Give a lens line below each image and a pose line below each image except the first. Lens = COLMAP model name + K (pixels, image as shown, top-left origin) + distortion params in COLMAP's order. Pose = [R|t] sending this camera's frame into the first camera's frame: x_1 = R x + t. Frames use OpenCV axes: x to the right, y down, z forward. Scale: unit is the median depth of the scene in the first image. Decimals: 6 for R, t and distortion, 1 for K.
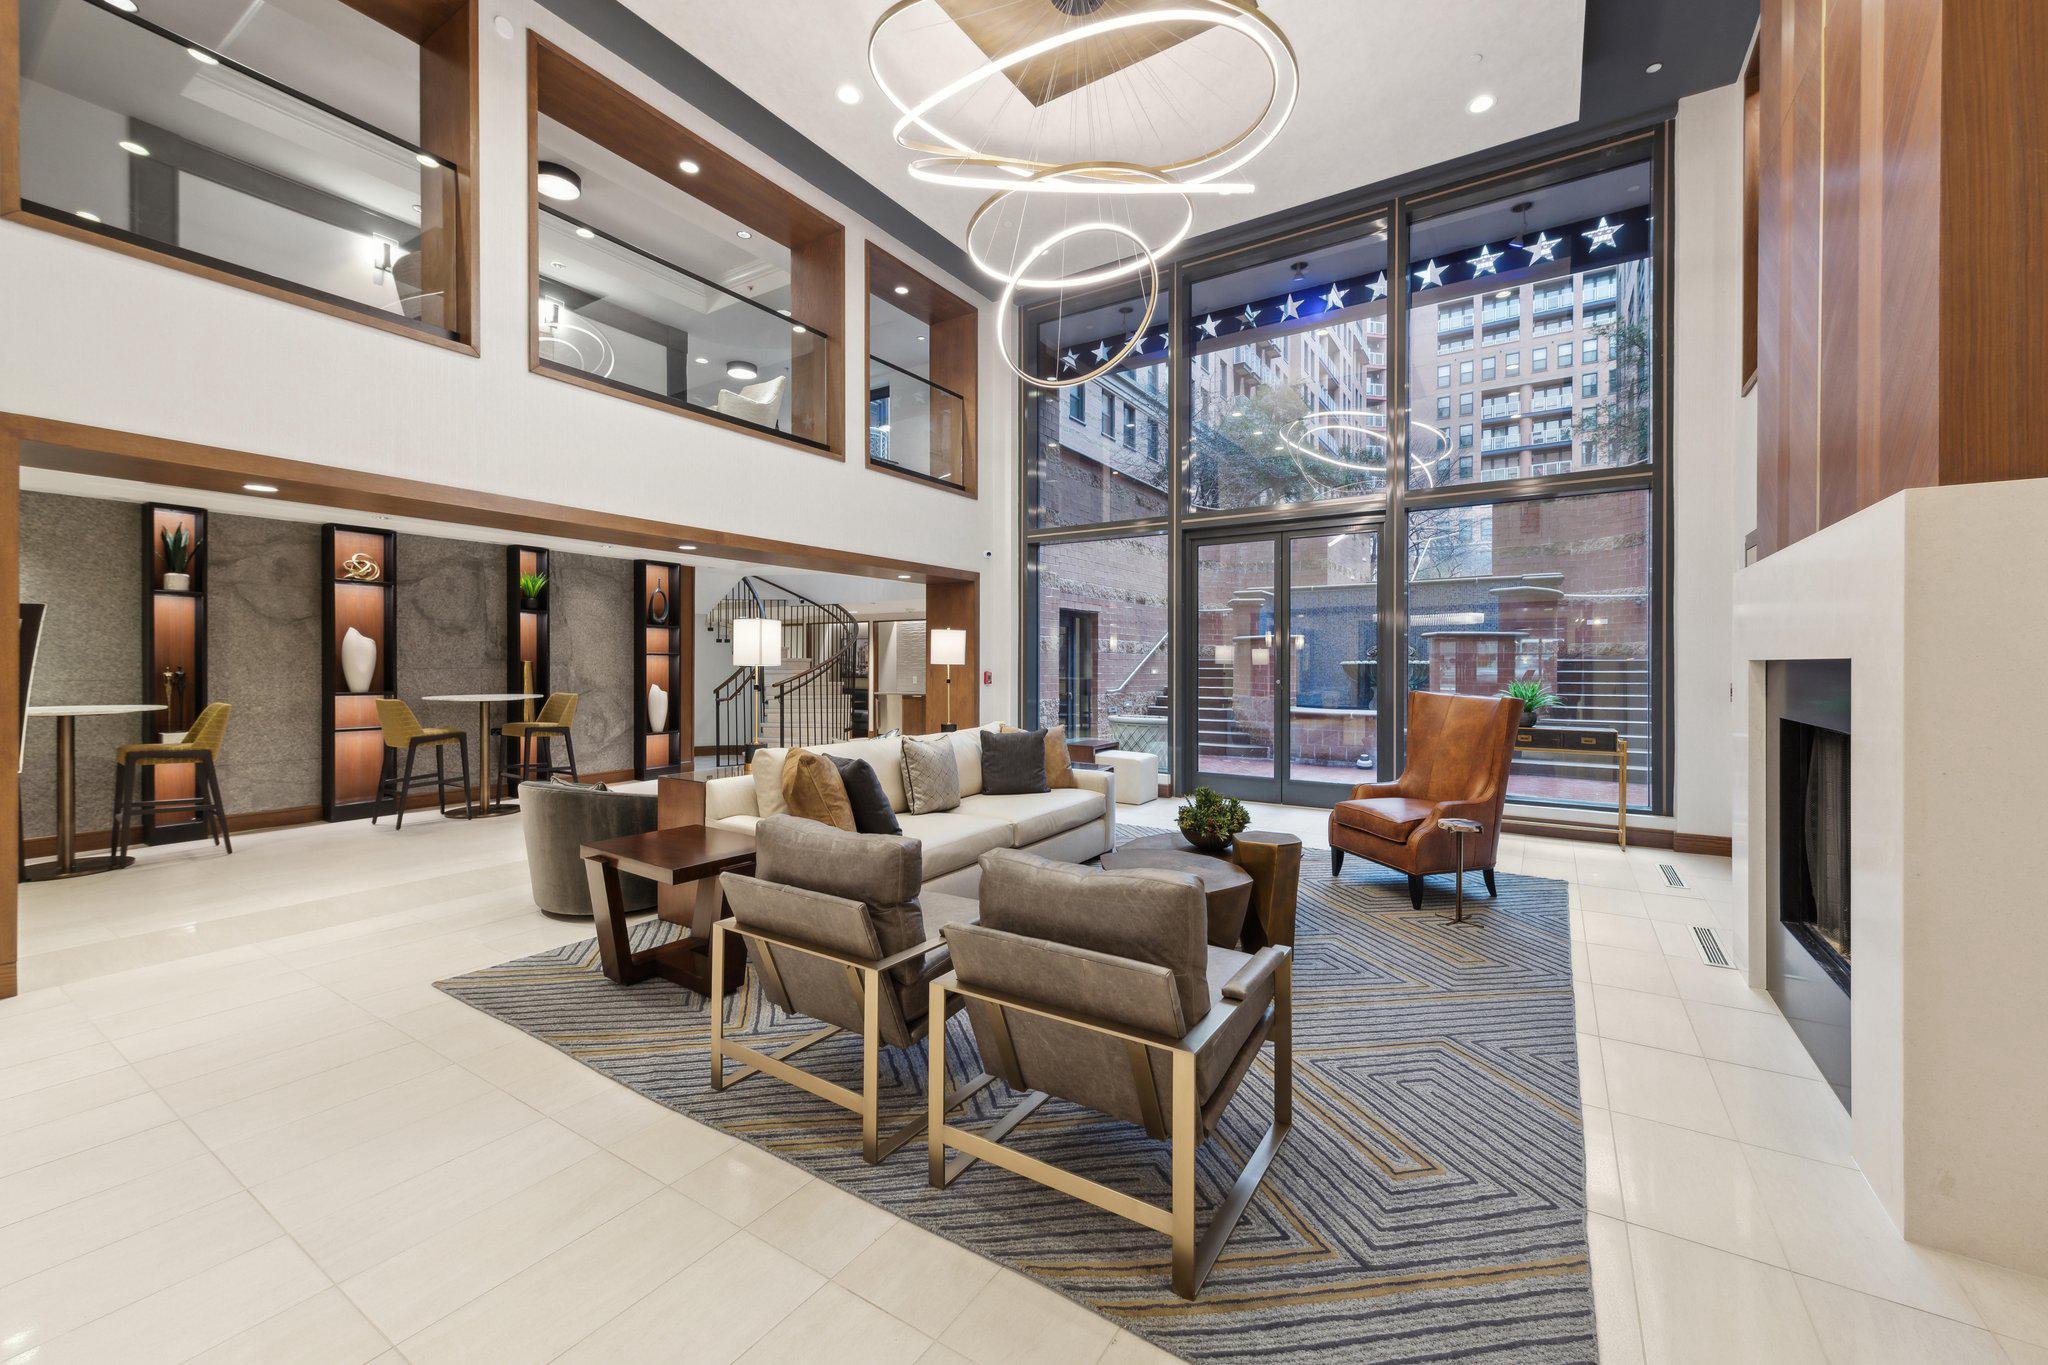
lens RADIAL K [[805.1, 0, 1025.2], [0, 805.1, 664.2], [0, 0, 1]] dist [0.013634, -0.002691]
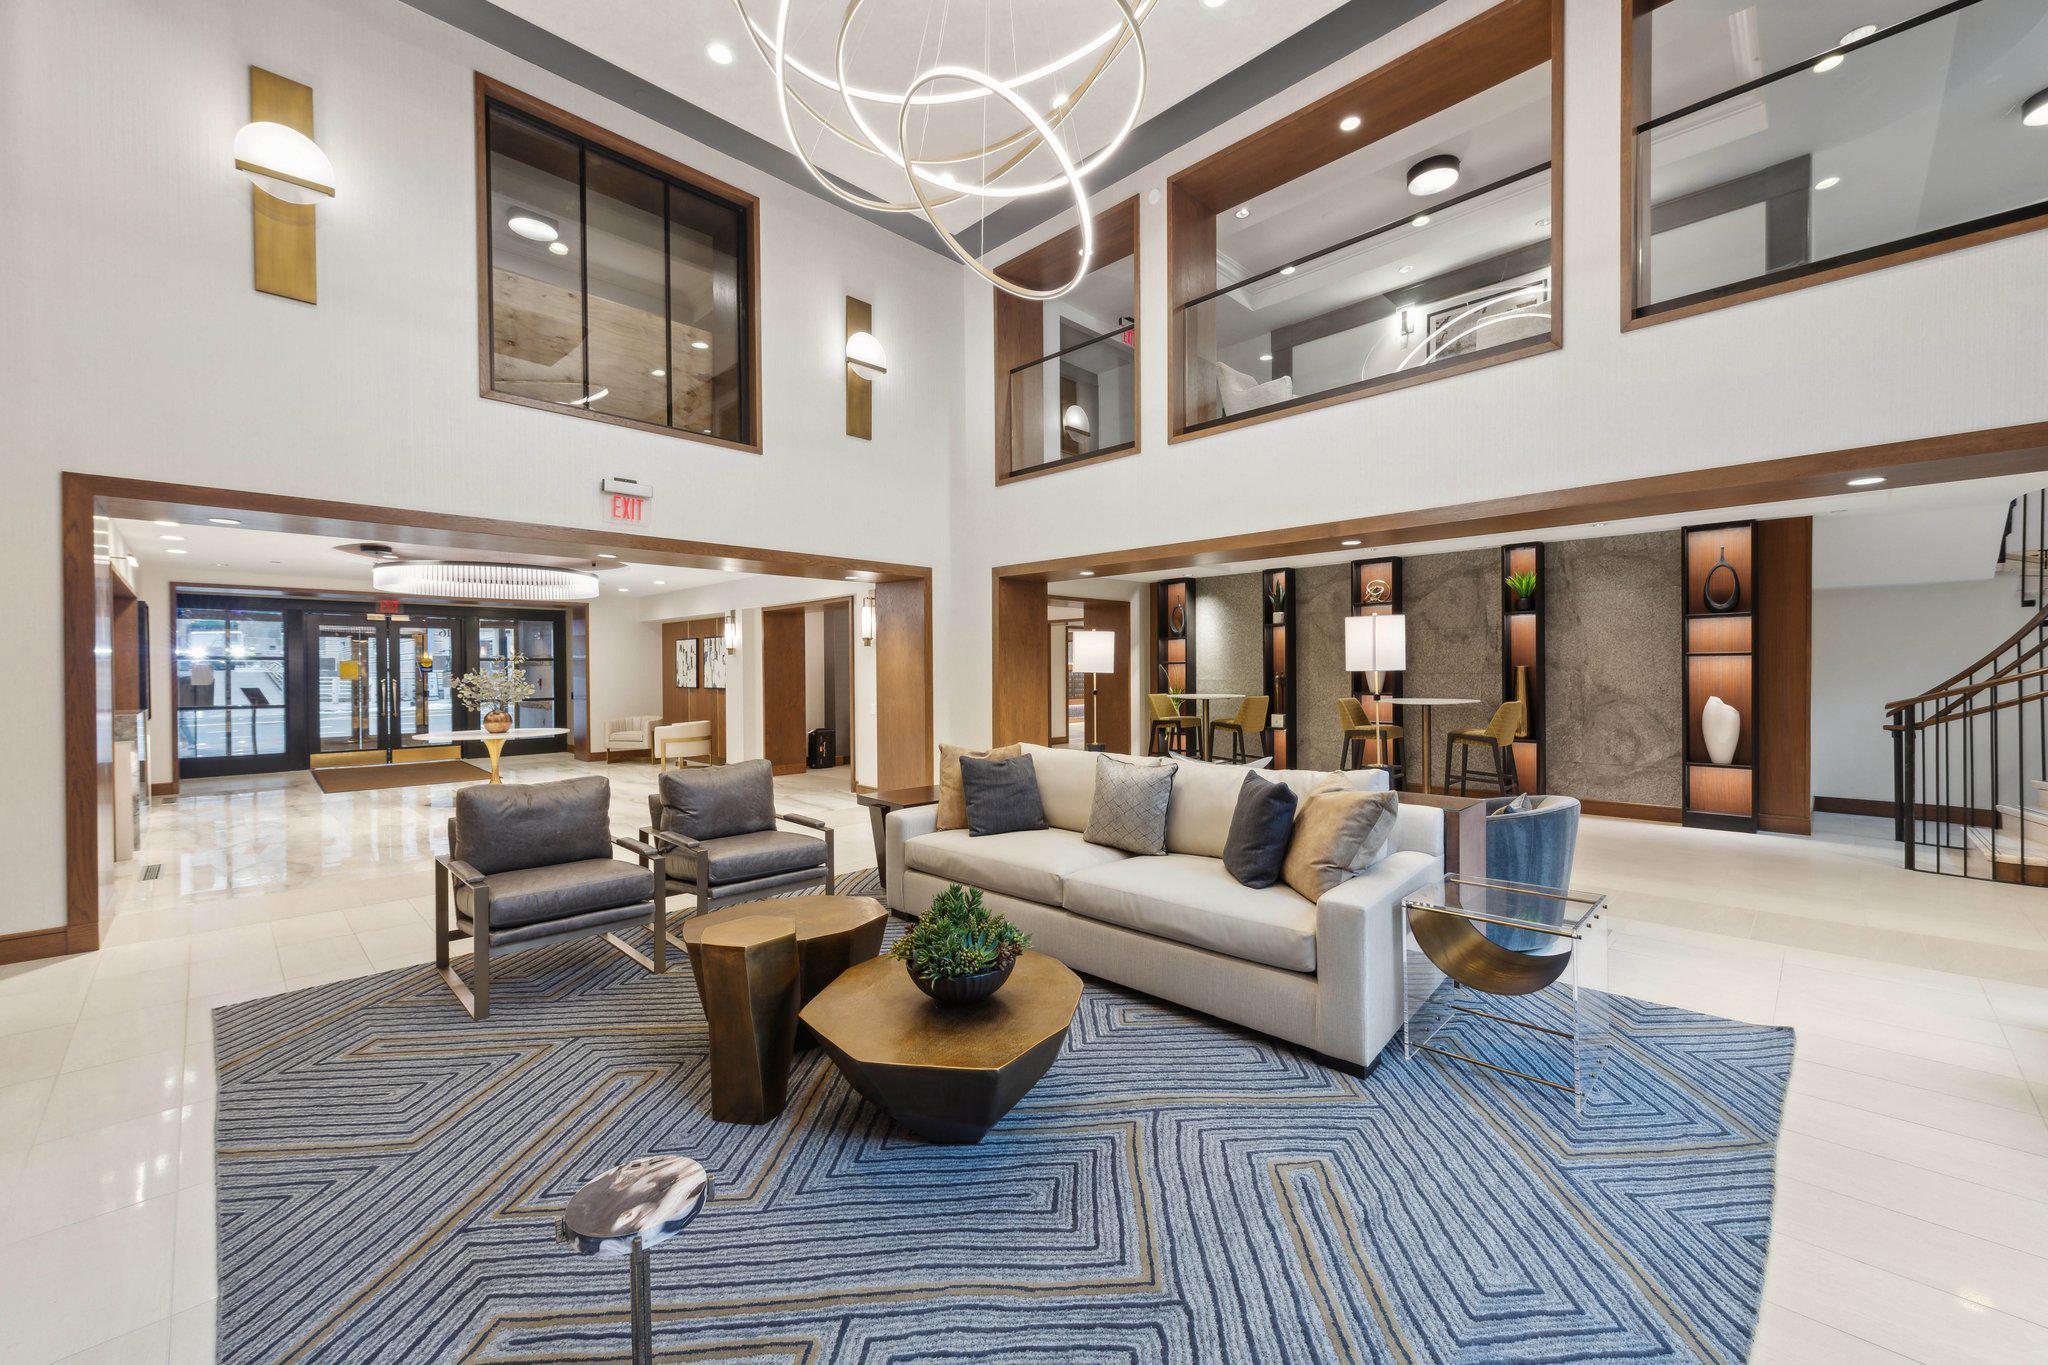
lens RADIAL K [[805.1, 0, 1025.2], [0, 805.1, 664.2], [0, 0, 1]] dist [0.013634, -0.002691]
pose [[-0.205801, -0.010574, -0.978537, 0.369669], [0.003531, 0.999927, -0.011548, 0.002706], [0.978588, -0.005832, -0.205748, 0.549460]]
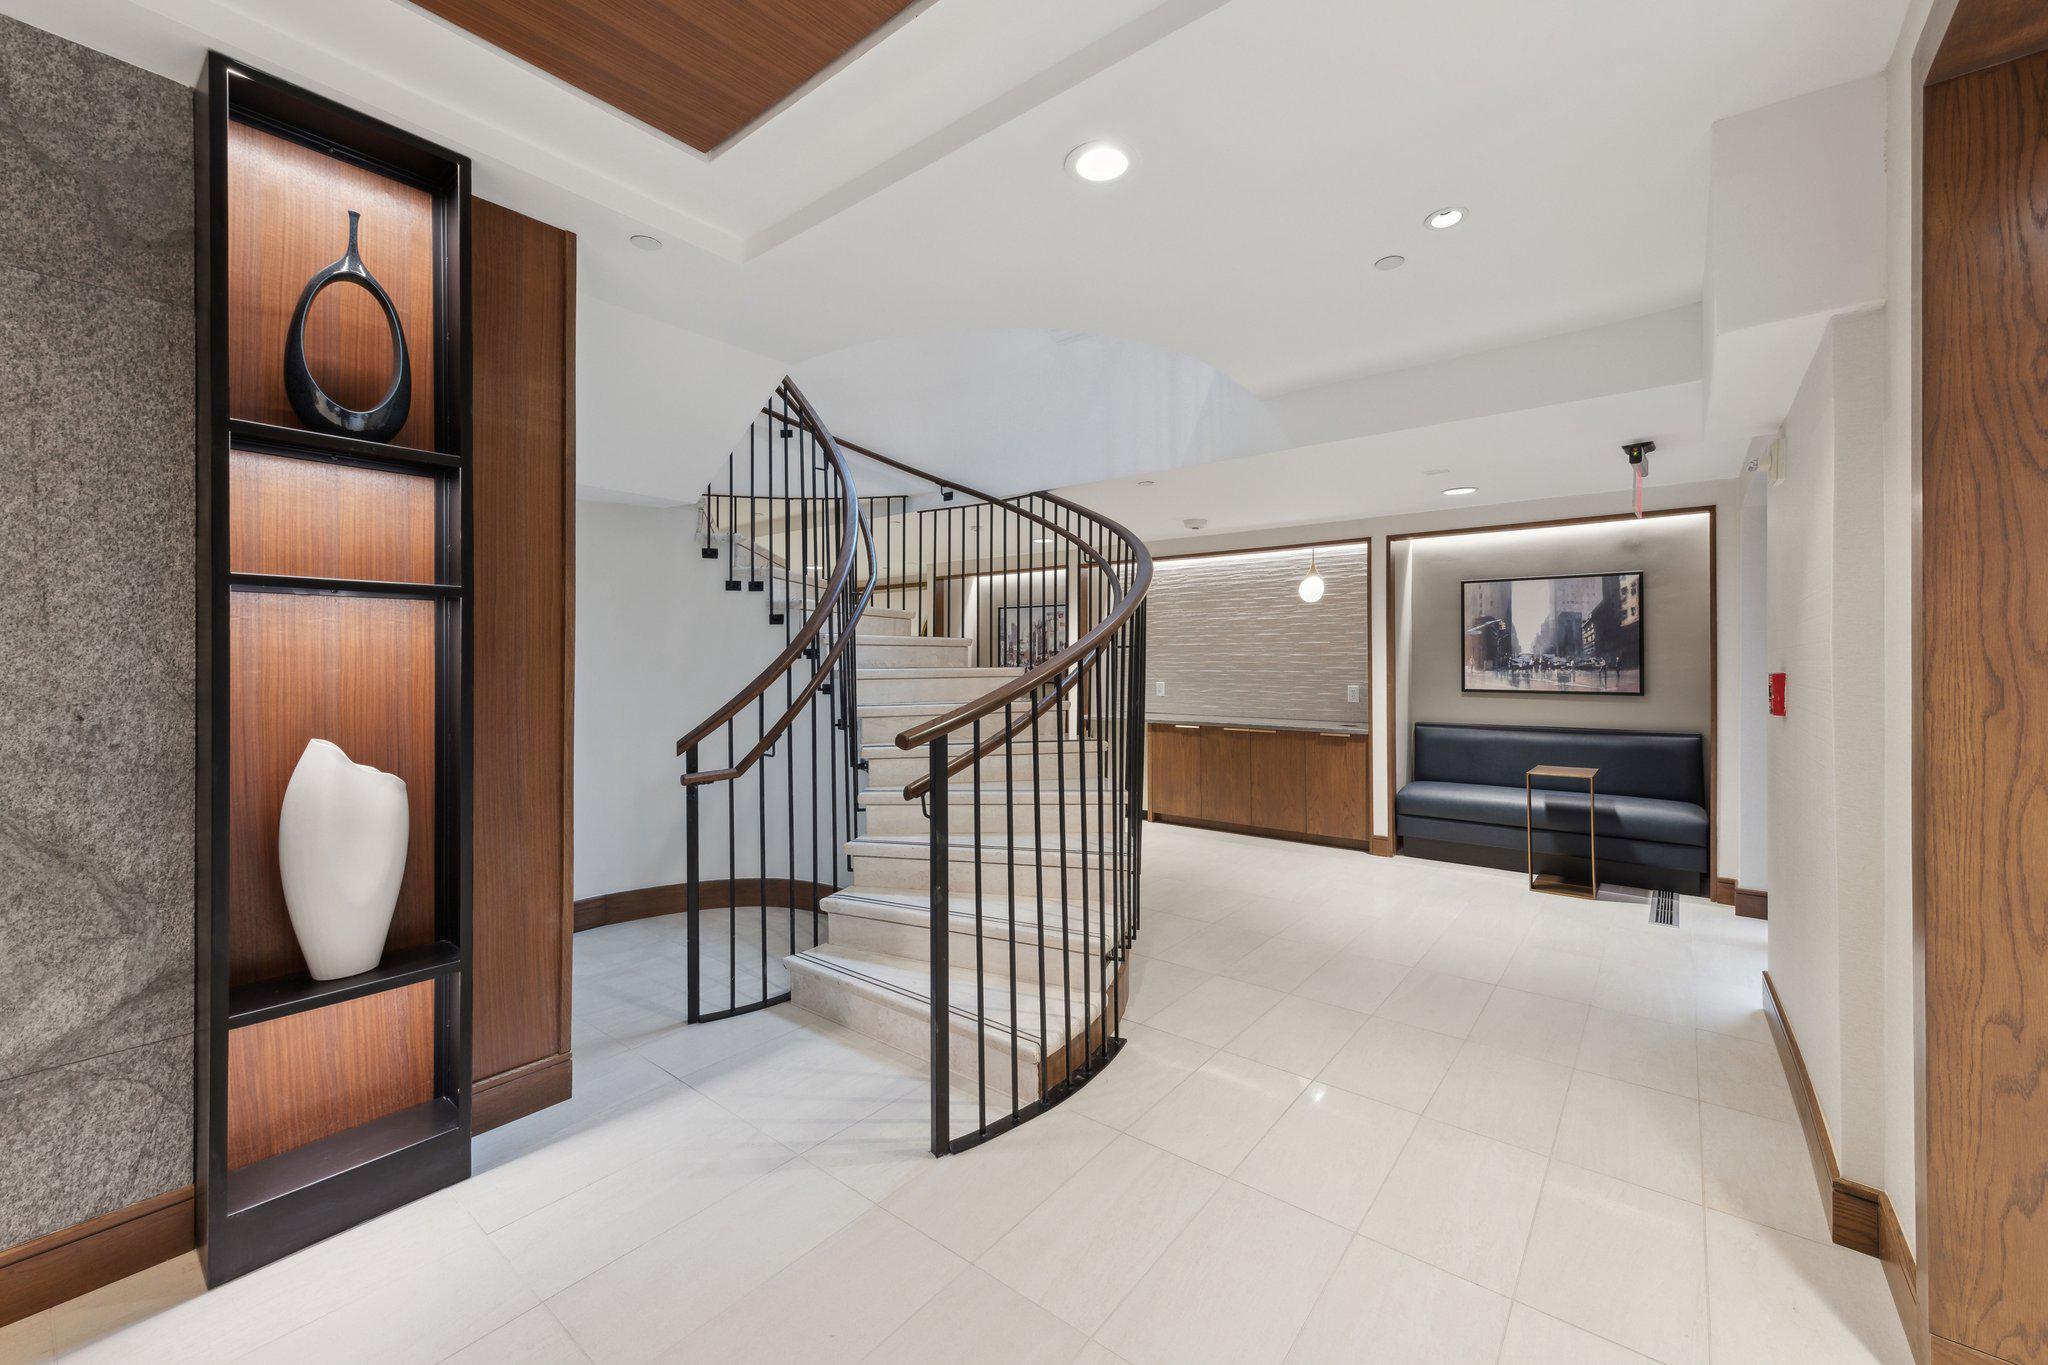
lens RADIAL K [[805.1, 0, 1025.2], [0, 805.1, 664.2], [0, 0, 1]] dist [0.013634, -0.002691]
pose [[0.994693, -0.003186, -0.102835, -0.266073], [0.003442, 0.999991, 0.002306, 0.006468], [0.102827, -0.002647, 0.994696, 0.817534]]
